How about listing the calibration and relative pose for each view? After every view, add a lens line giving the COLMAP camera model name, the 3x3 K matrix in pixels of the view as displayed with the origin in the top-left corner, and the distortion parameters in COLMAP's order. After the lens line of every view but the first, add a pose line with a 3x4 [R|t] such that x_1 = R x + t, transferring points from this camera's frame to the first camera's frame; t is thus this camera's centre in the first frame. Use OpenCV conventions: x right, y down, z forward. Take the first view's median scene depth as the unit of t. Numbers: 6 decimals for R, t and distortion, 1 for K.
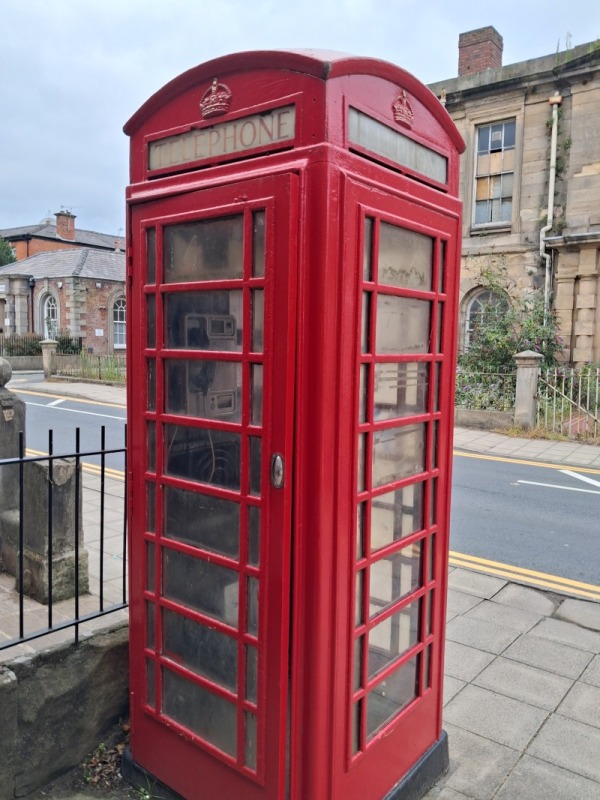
lens RADIAL K [[649.1, 0, 300.0], [0, 649.1, 400.0], [0, 0, 1]] dist [0.033564, -0.066000]
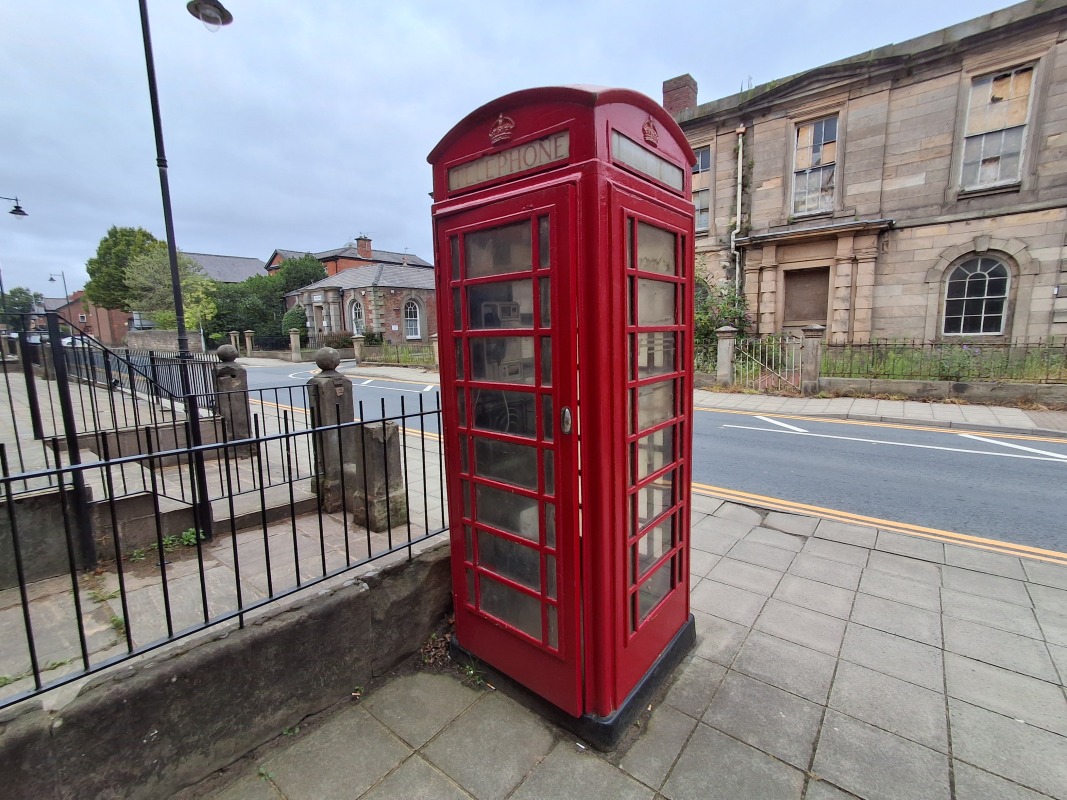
lens RADIAL K [[491.4, 0, 538.2], [0, 491.4, 392.2], [0, 0, 1]] dist [-0.002789, -0.000292]
pose [[0.999020, -0.043589, -0.007678, -0.065764], [0.043831, 0.998432, 0.034815, 0.014392], [0.006148, -0.035118, 0.999364, 0.026746]]
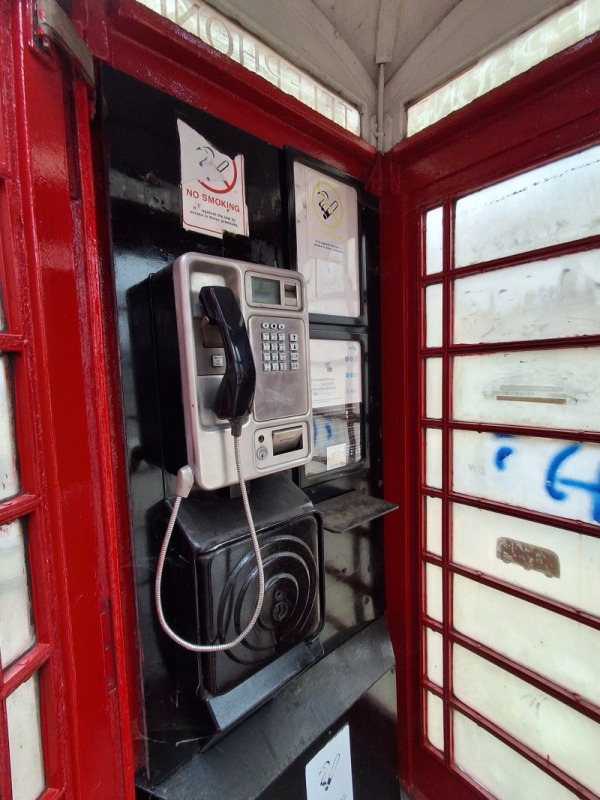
lens RADIAL K [[368.5, 0, 300.0], [0, 368.5, 400.0], [0, 0, 1]] dist [-0.002789, -0.000292]
pose [[0.983213, -0.037764, -0.178509, -0.057972], [0.036356, 0.999277, -0.011153, -0.027312], [0.178801, 0.004476, 0.983875, 0.770296]]
